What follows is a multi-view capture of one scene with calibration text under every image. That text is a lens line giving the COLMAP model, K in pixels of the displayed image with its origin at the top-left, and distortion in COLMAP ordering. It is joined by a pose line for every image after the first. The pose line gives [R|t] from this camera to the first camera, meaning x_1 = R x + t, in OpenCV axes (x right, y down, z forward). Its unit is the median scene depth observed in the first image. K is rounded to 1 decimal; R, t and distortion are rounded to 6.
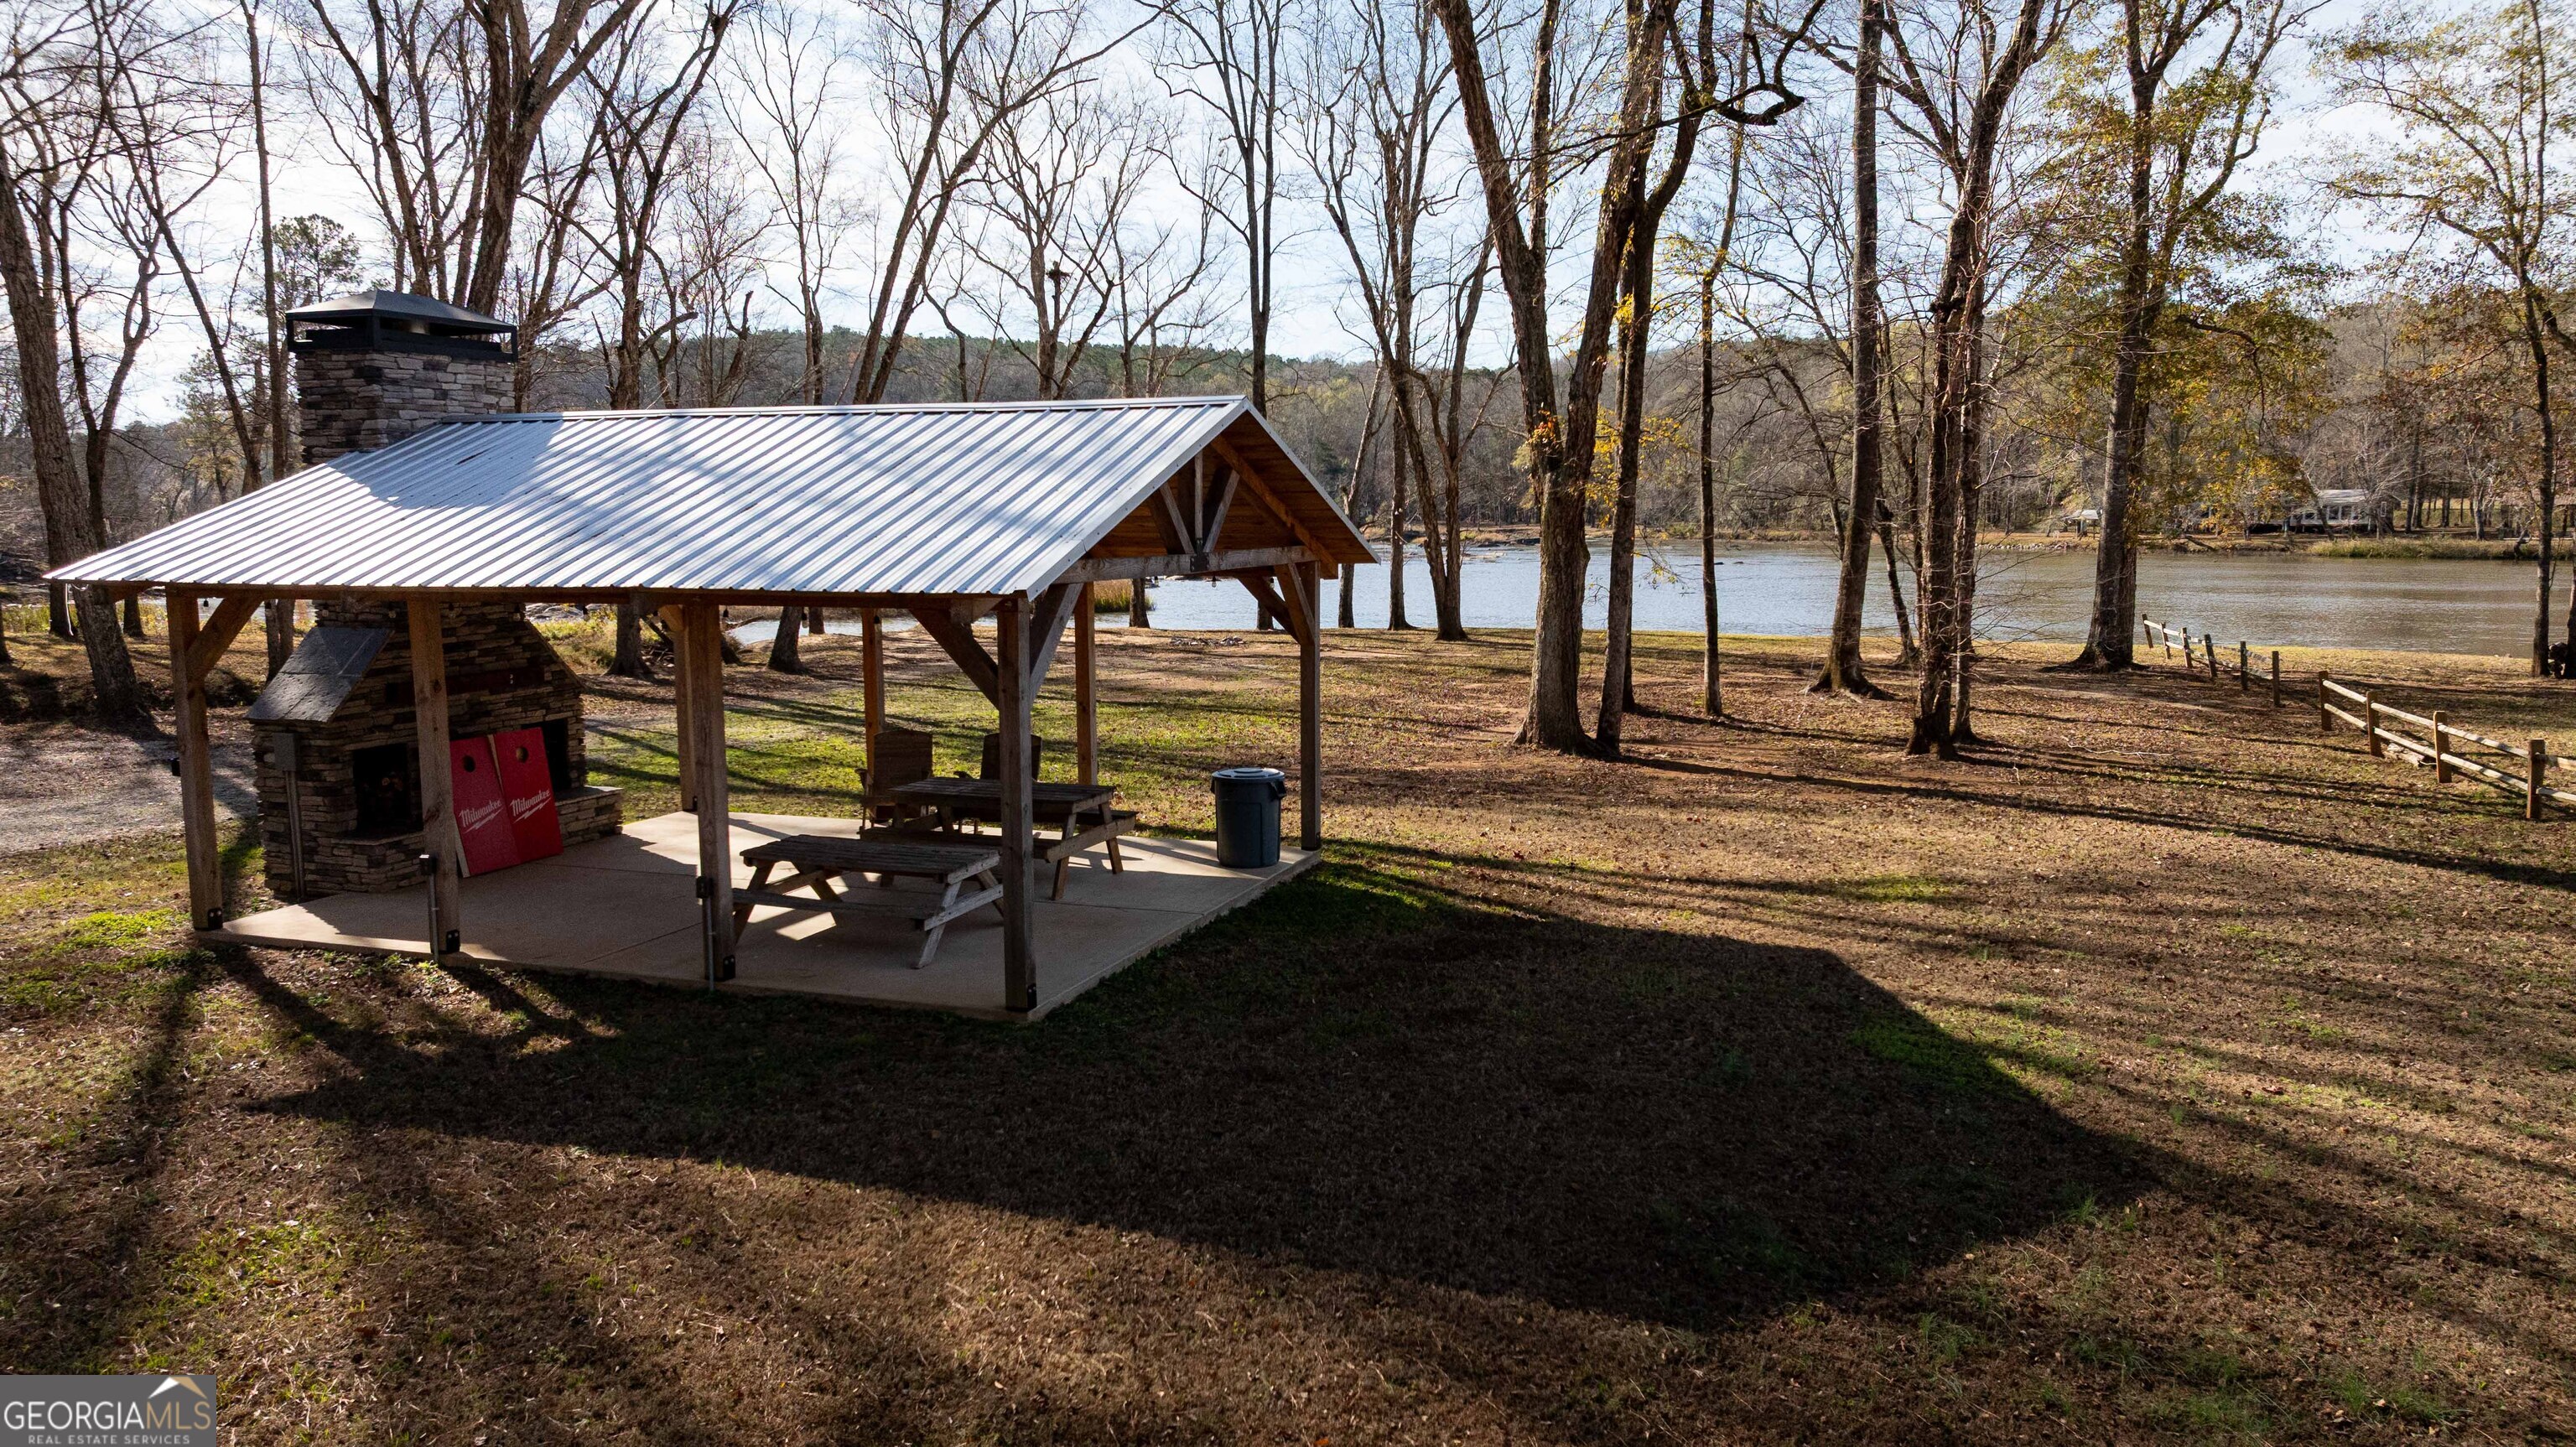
lens RADIAL K [[1818.8, 0, 1294.5], [0, 1818.8, 731.0], [0, 0, 1]] dist [-0.025205, 0.048878]
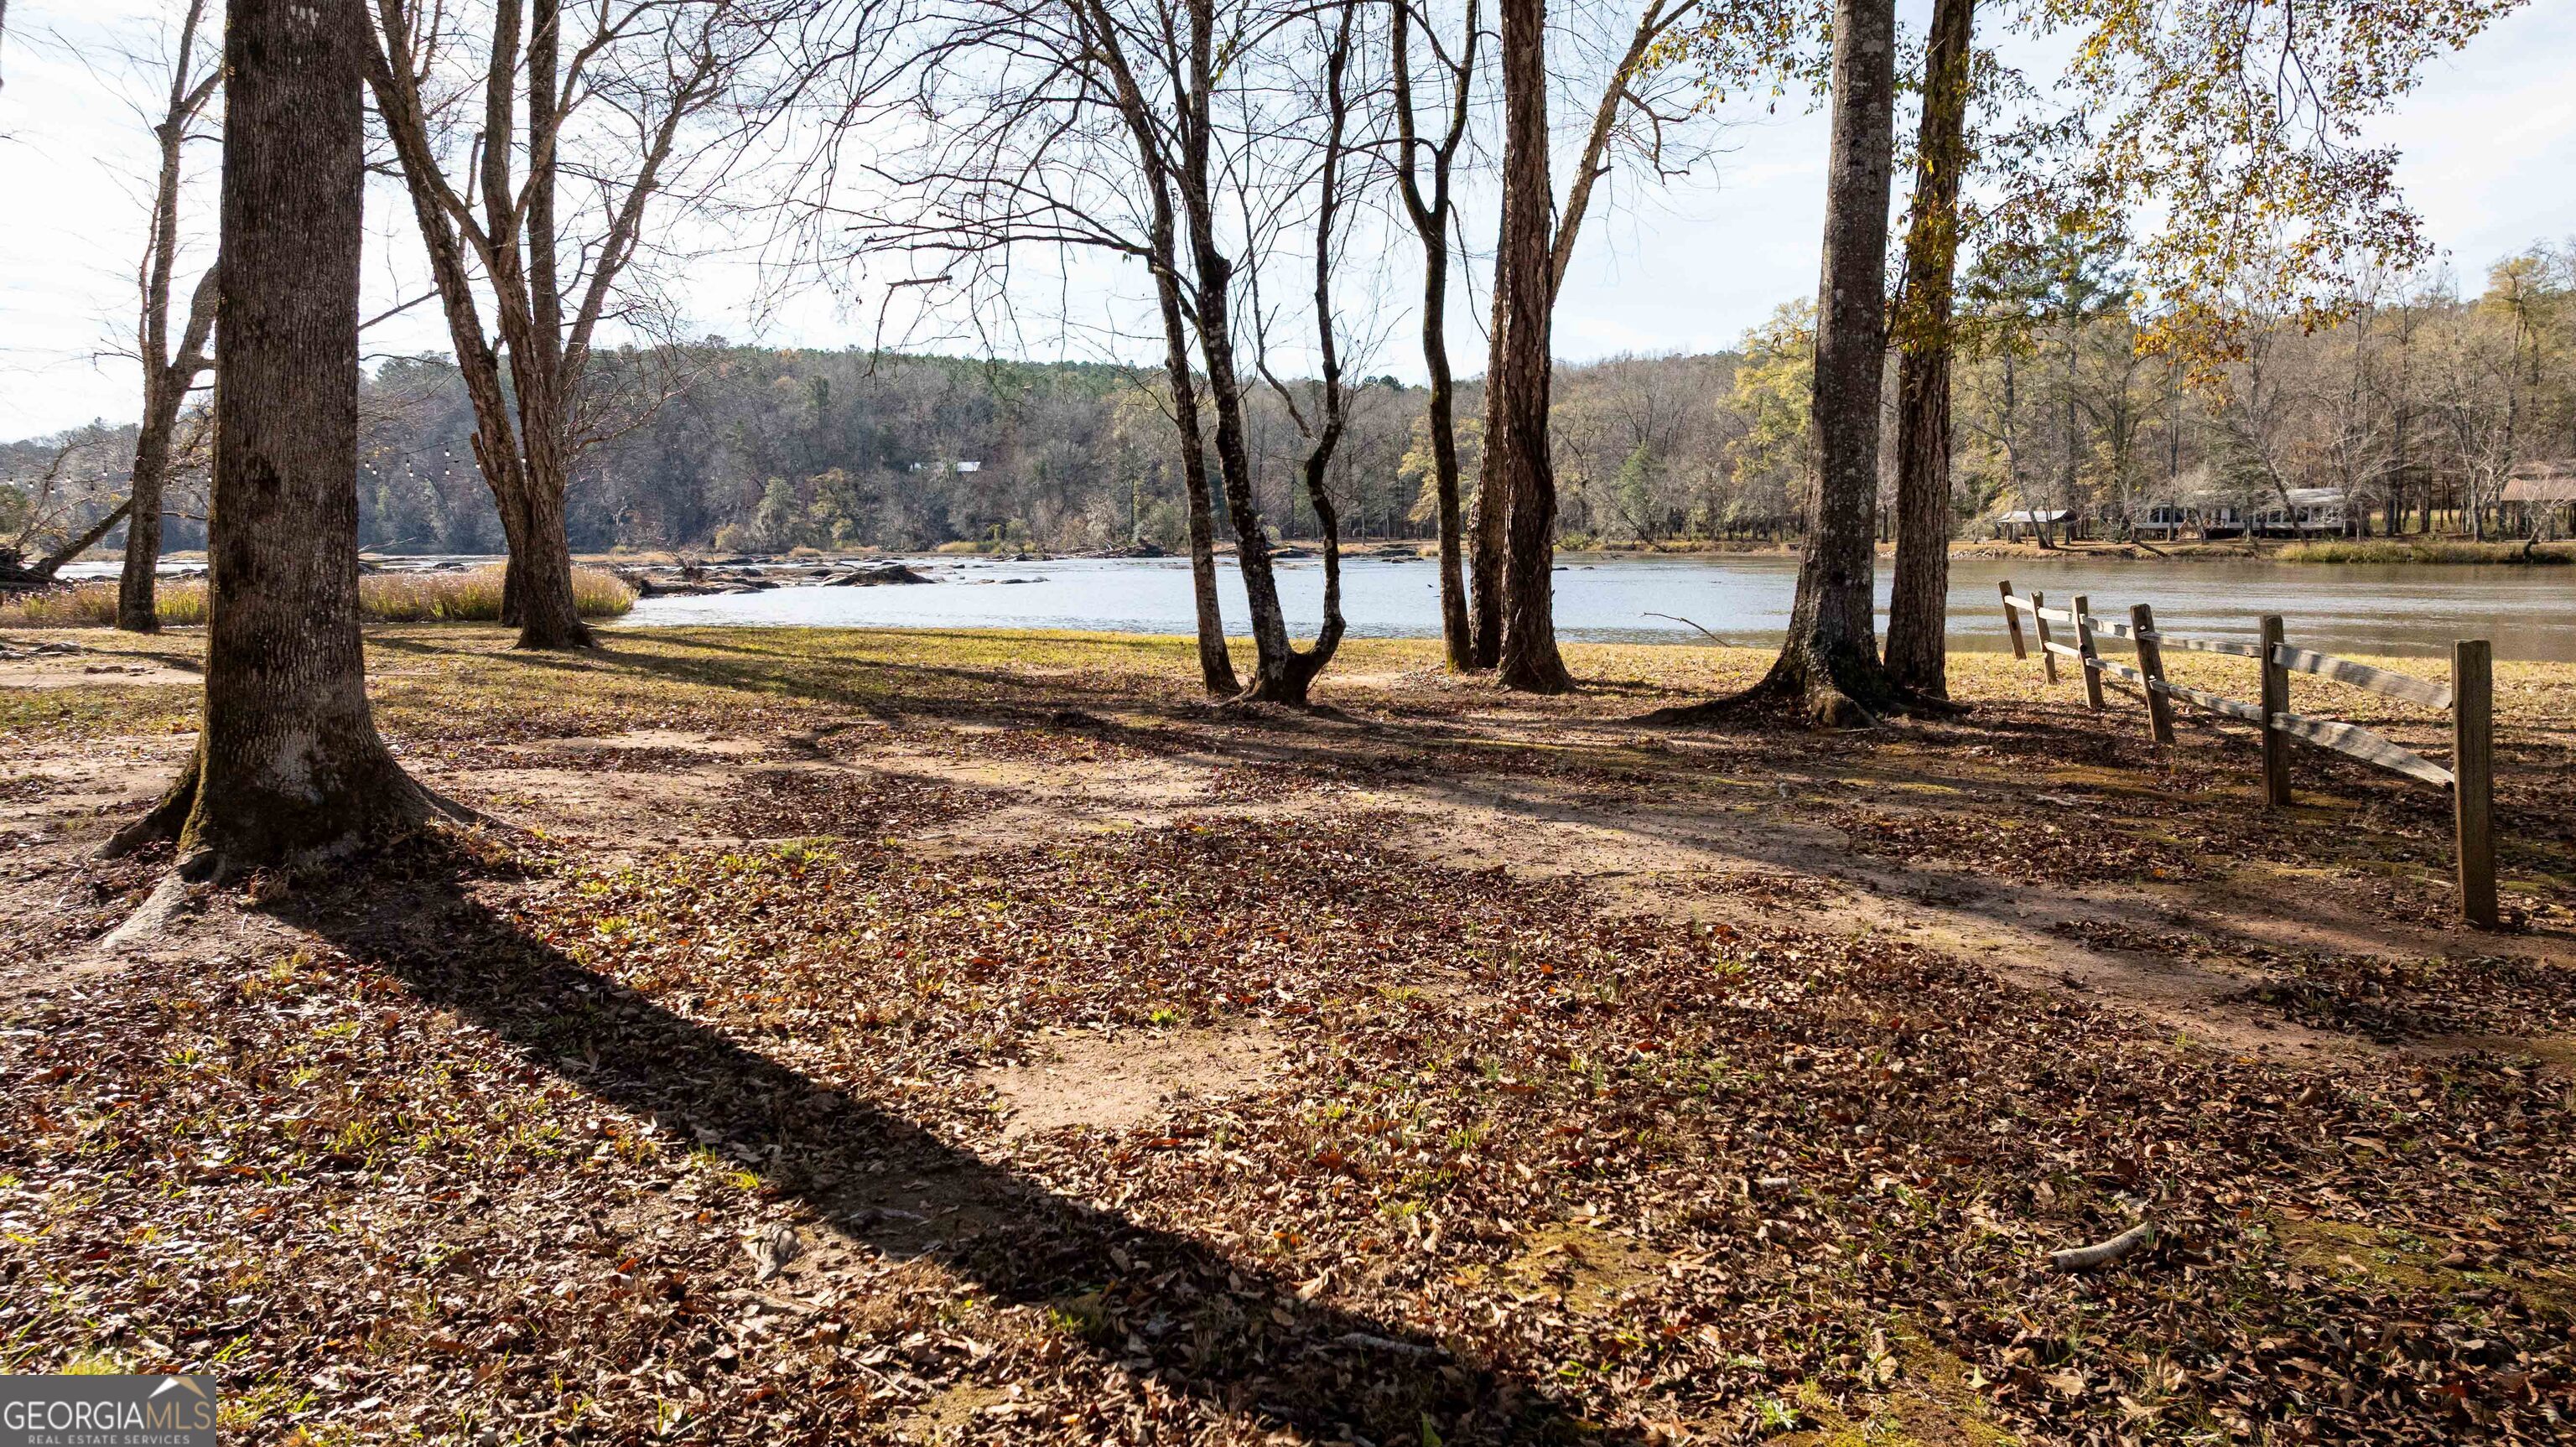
lens RADIAL K [[1818.8, 0, 1289.6], [0, 1818.8, 727.1], [0, 0, 1]] dist [-0.025205, 0.048878]
pose [[0.999833, -0.002952, 0.018060, 0.532912], [0.003269, 0.999840, -0.017579, -0.041404], [-0.018005, 0.017635, 0.999682, 1.044899]]
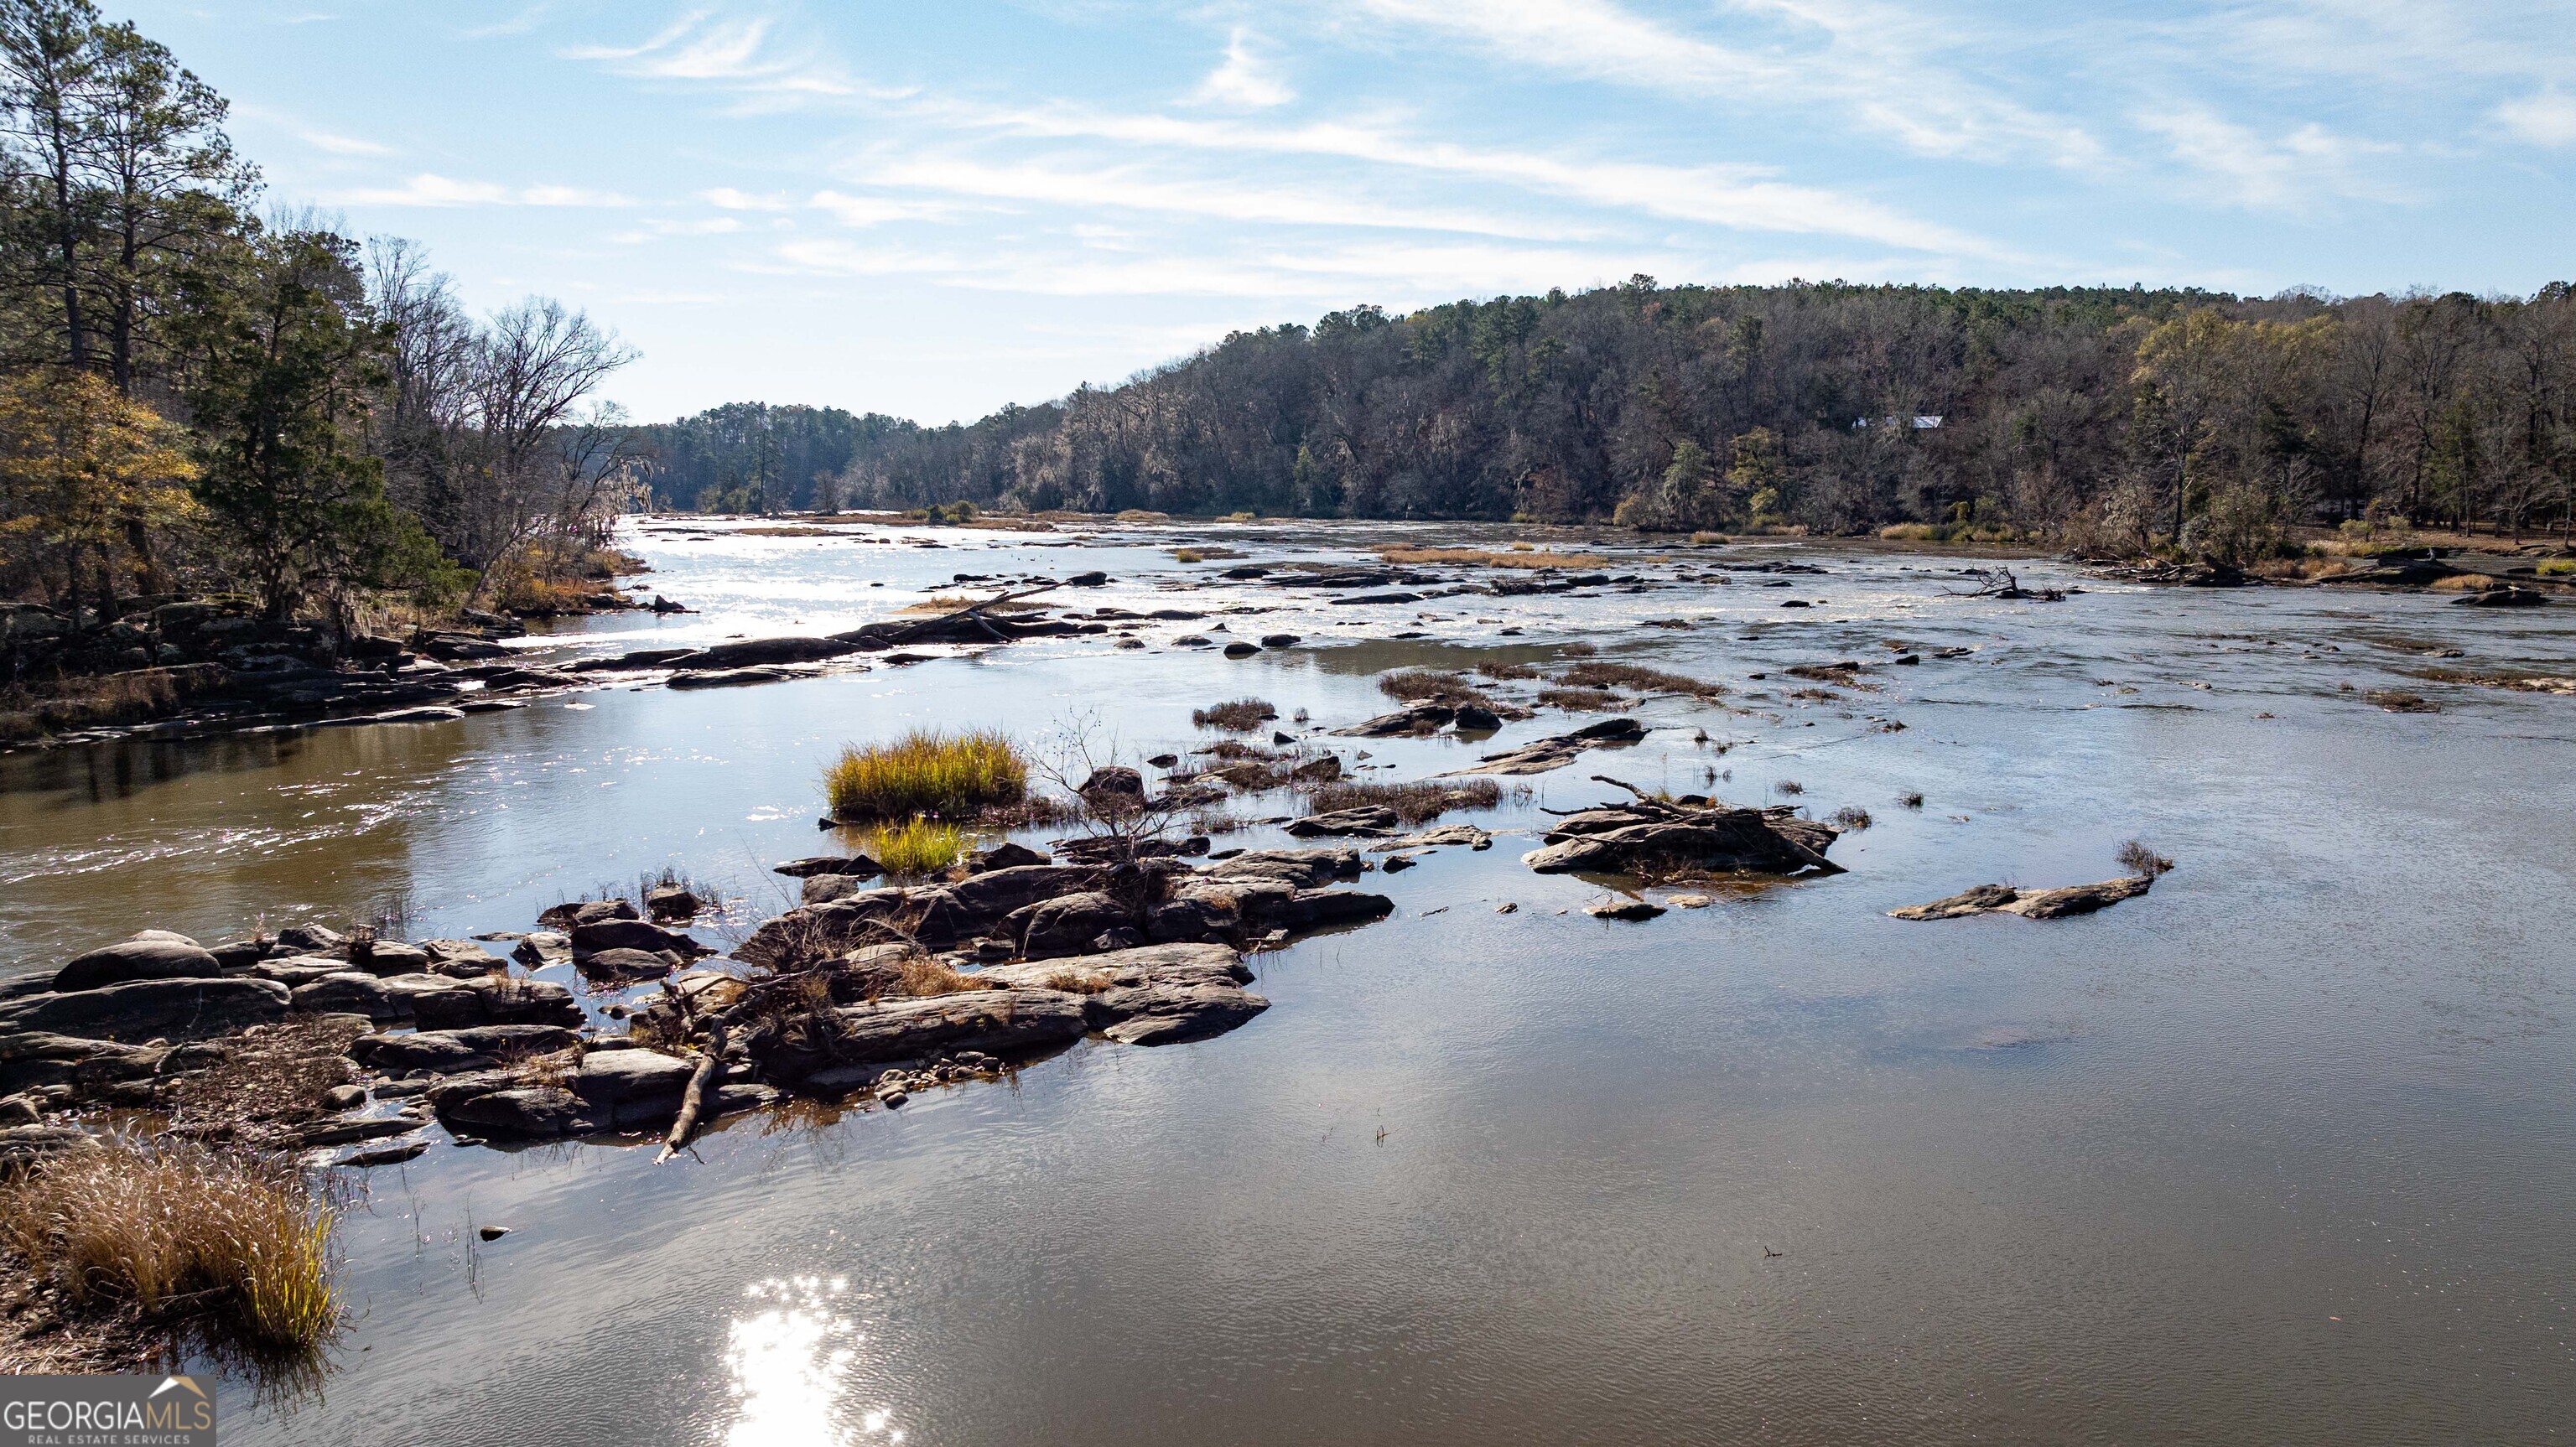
lens RADIAL K [[1818.8, 0, 1299.7], [0, 1818.8, 717.2], [0, 0, 1]] dist [-0.025205, 0.048878]
pose [[0.885601, 0.062860, -0.460173, 0.155610], [-0.058933, 0.997999, 0.022911, -0.509033], [0.460692, 0.006829, 0.887534, 3.310887]]
